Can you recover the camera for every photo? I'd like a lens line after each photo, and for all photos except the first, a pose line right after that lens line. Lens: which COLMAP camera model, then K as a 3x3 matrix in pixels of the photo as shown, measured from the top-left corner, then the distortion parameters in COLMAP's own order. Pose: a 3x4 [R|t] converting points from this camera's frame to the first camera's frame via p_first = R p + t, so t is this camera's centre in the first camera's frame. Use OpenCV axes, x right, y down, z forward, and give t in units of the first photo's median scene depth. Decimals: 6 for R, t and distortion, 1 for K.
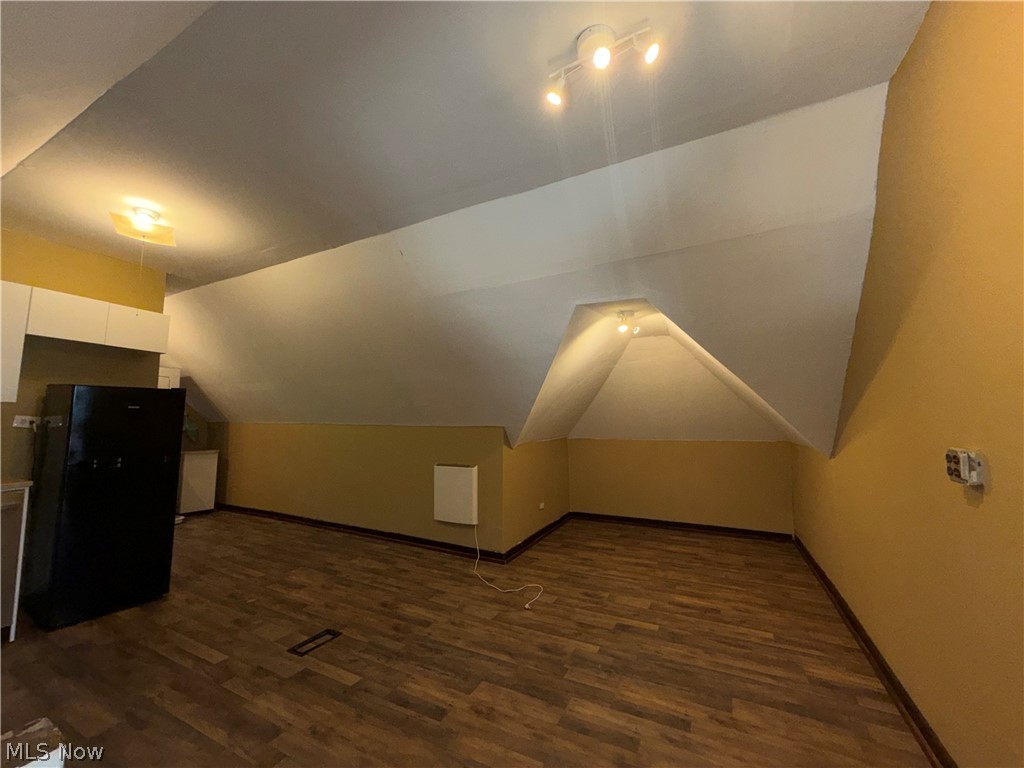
lens RADIAL K [[408.1, 0, 510.1], [0, 408.1, 383.3], [0, 0, 1]] dist [0.000031, -0.000470]
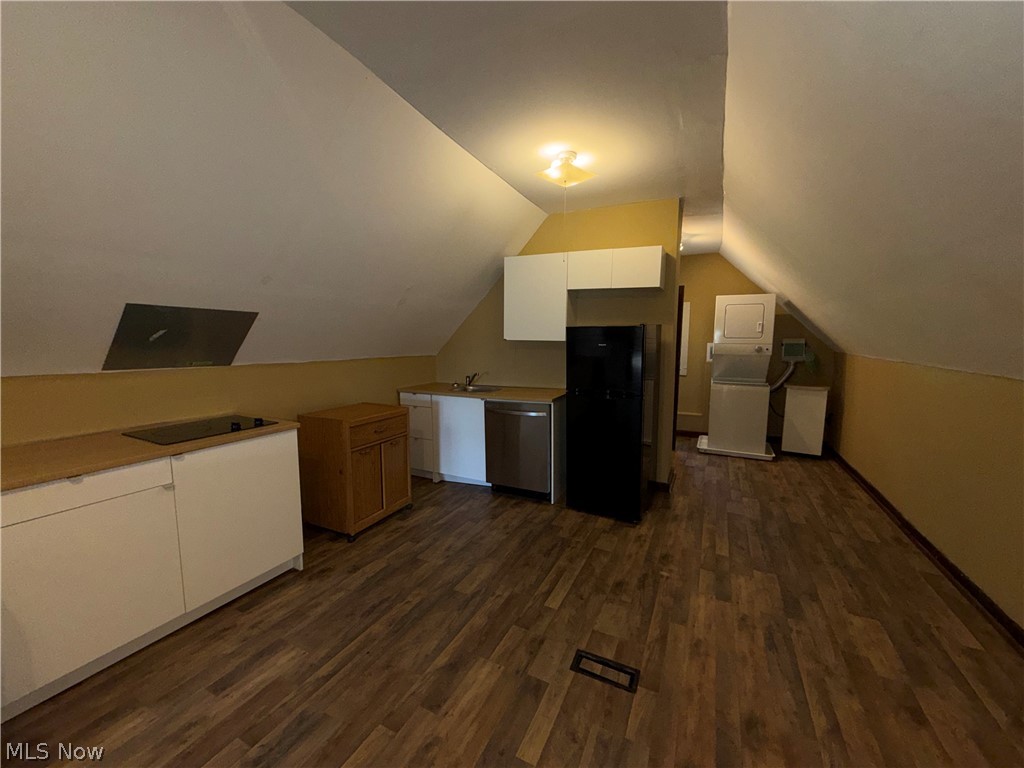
lens RADIAL K [[408.1, 0, 510.1], [0, 408.1, 383.3], [0, 0, 1]] dist [0.000031, -0.000470]
pose [[0.015439, 0.110258, -0.993783, 0.164989], [0.086921, 0.989991, 0.111188, 0.018319], [0.996096, -0.088097, 0.005701, 0.723785]]
